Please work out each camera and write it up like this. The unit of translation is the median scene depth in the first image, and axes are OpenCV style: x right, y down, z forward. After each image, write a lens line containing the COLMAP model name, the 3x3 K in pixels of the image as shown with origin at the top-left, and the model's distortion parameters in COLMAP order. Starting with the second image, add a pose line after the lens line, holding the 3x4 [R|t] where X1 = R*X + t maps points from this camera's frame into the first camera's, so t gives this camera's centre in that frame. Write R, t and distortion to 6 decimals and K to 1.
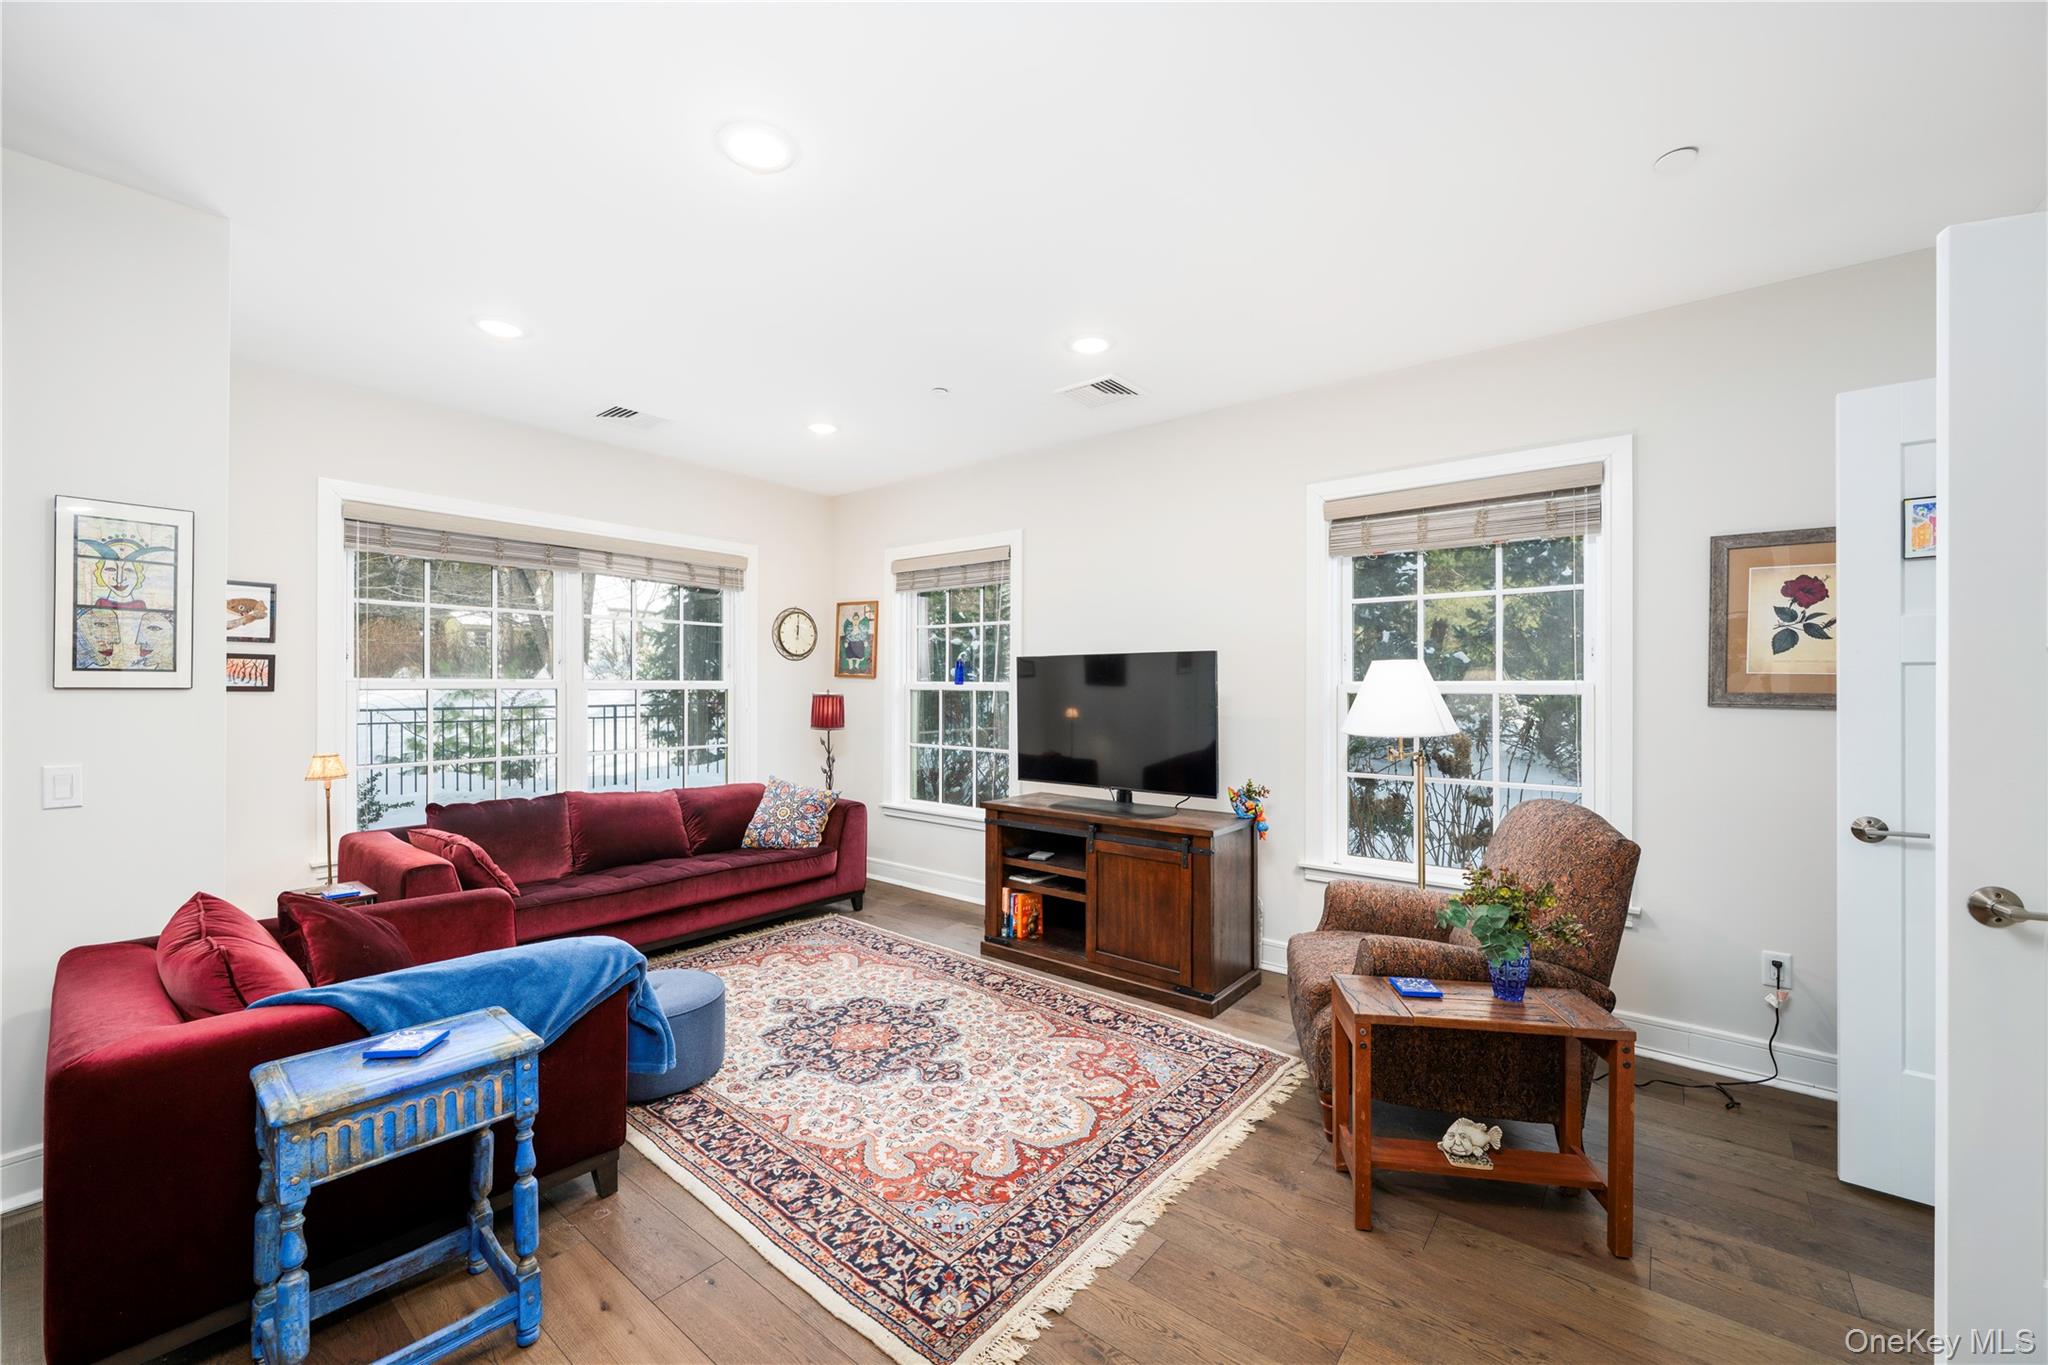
lens RADIAL K [[810.1, 0, 1022.6], [0, 810.1, 686.0], [0, 0, 1]] dist [0.002304, 0.000482]
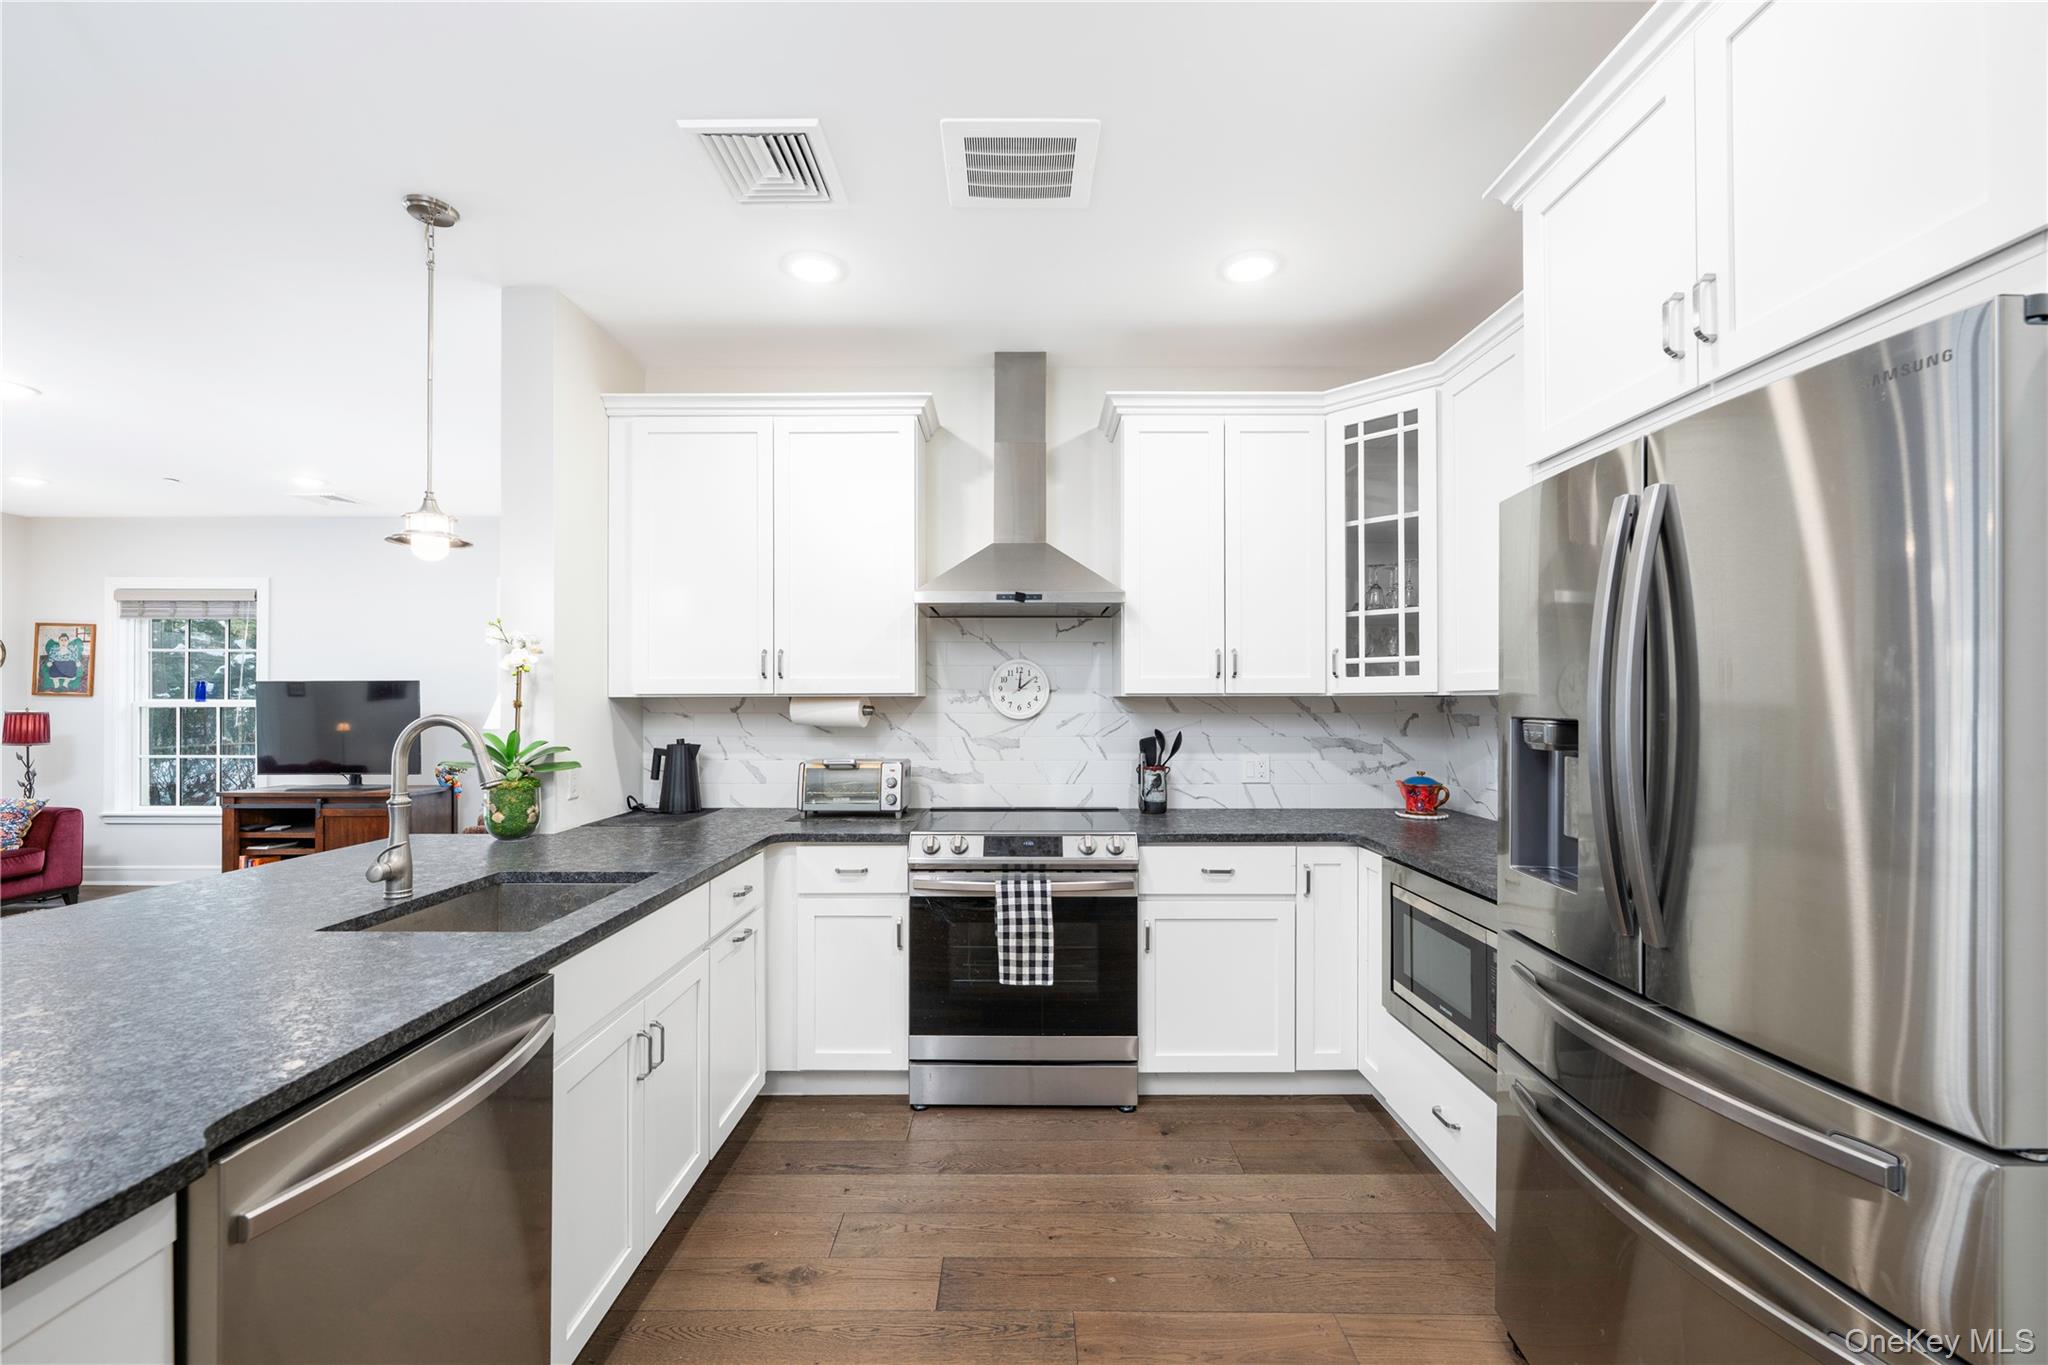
lens RADIAL K [[823.8, 0, 1022.9], [0, 823.8, 697.0], [0, 0, 1]] dist [-0.001029, -0.000175]
pose [[0.775976, -0.001167, 0.630761, 0.133337], [0.003692, 0.999990, -0.002693, -0.002453], [-0.630751, 0.004419, 0.775972, -0.945005]]
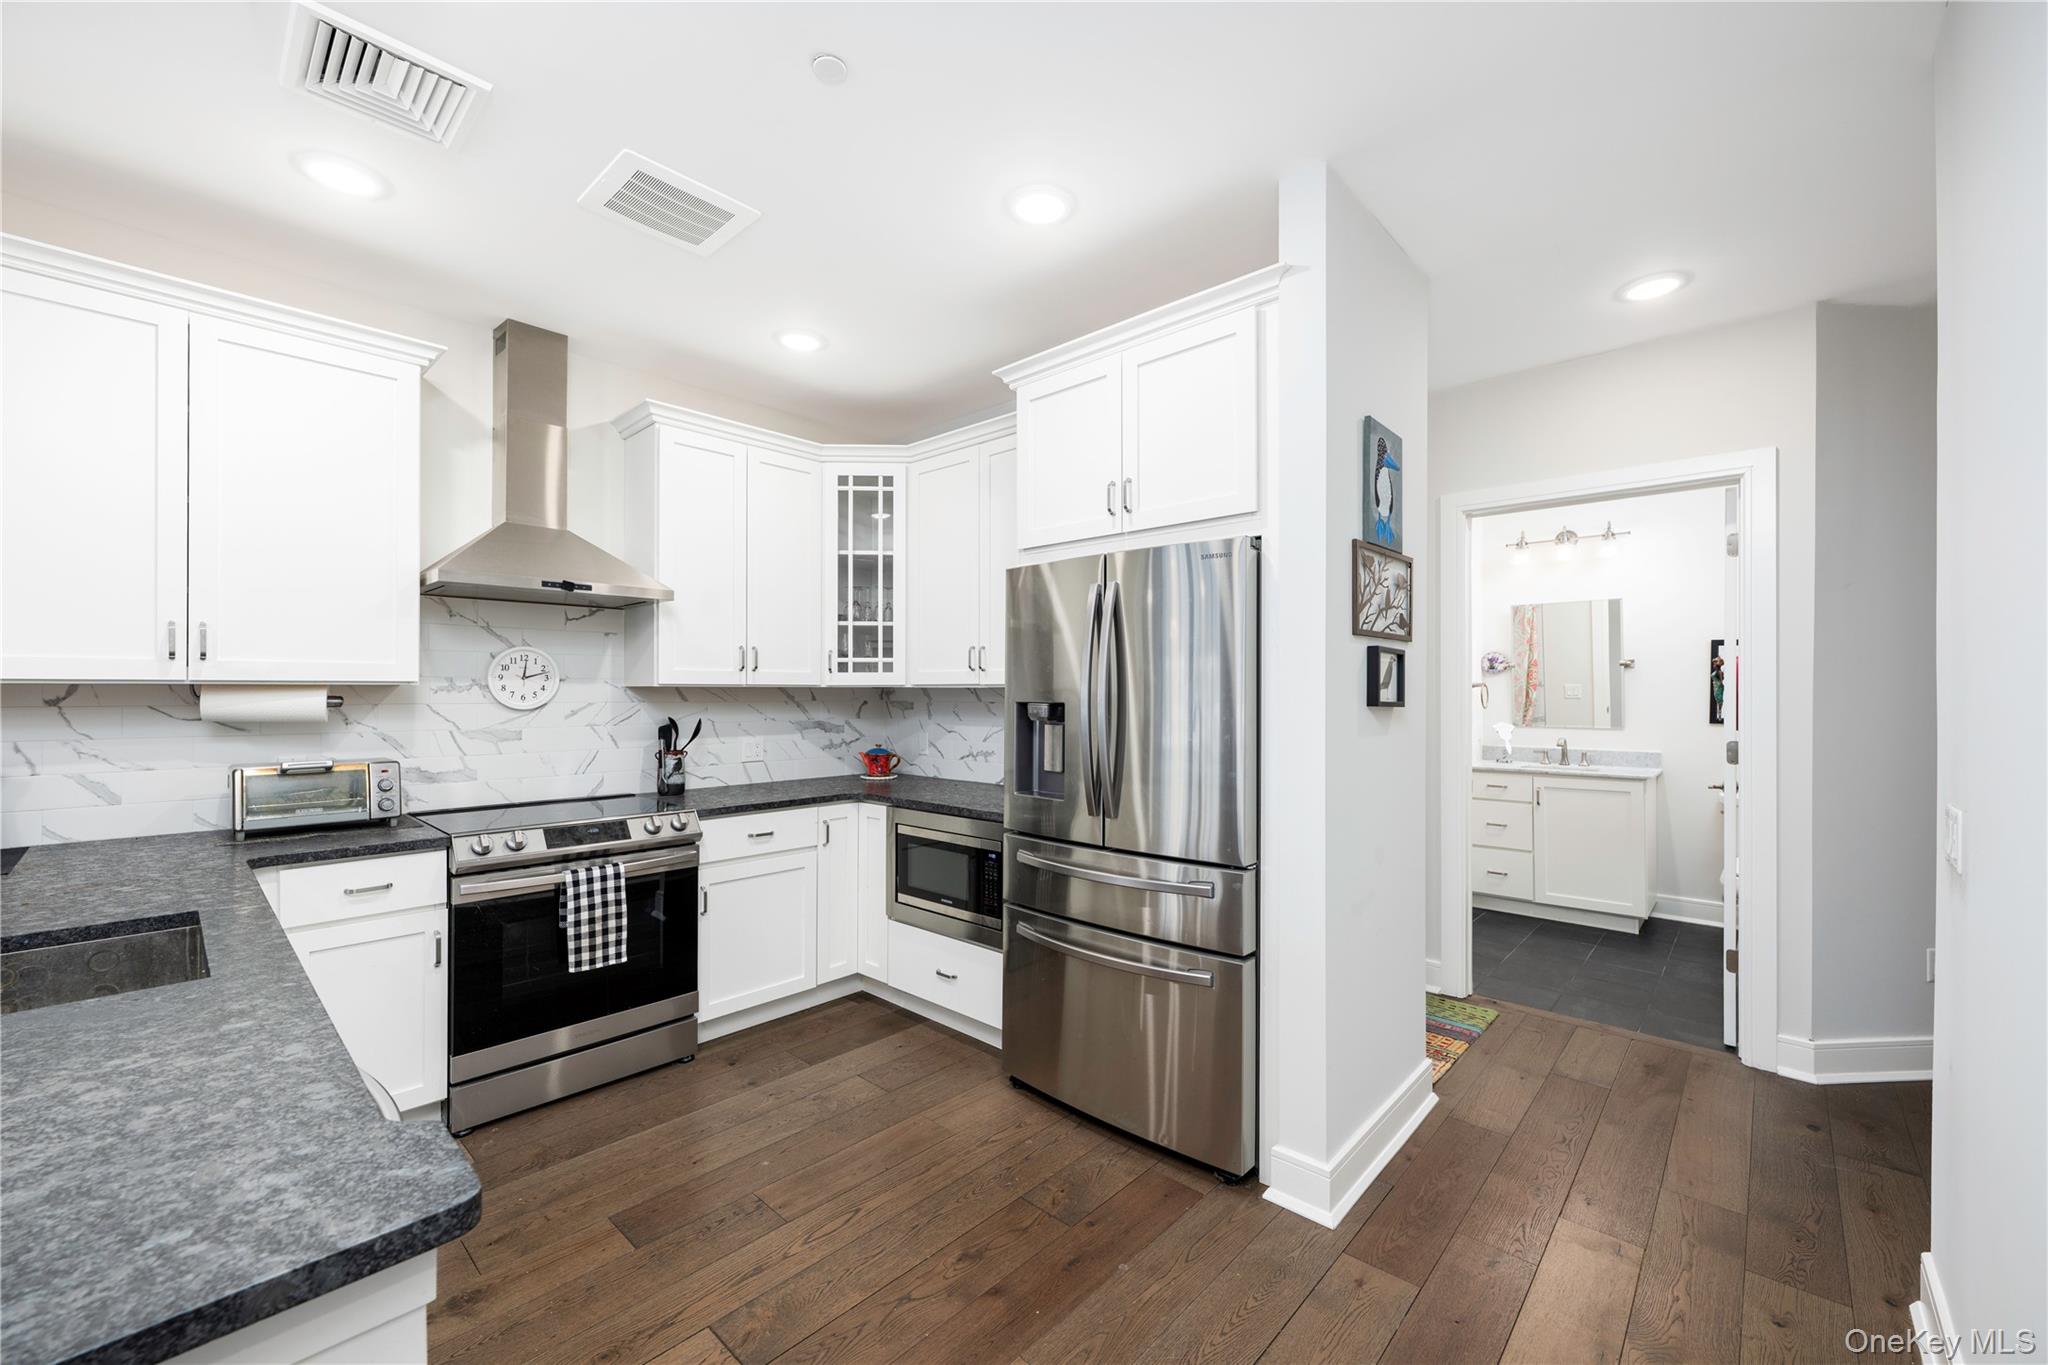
lens RADIAL K [[810.1, 0, 1022.6], [0, 810.1, 686.0], [0, 0, 1]] dist [0.002304, 0.000482]
pose [[0.067875, 0.001773, 0.997692, -0.118049], [-0.002209, 0.999996, -0.001627, -0.005075], [-0.997691, -0.002093, 0.067878, -0.811289]]
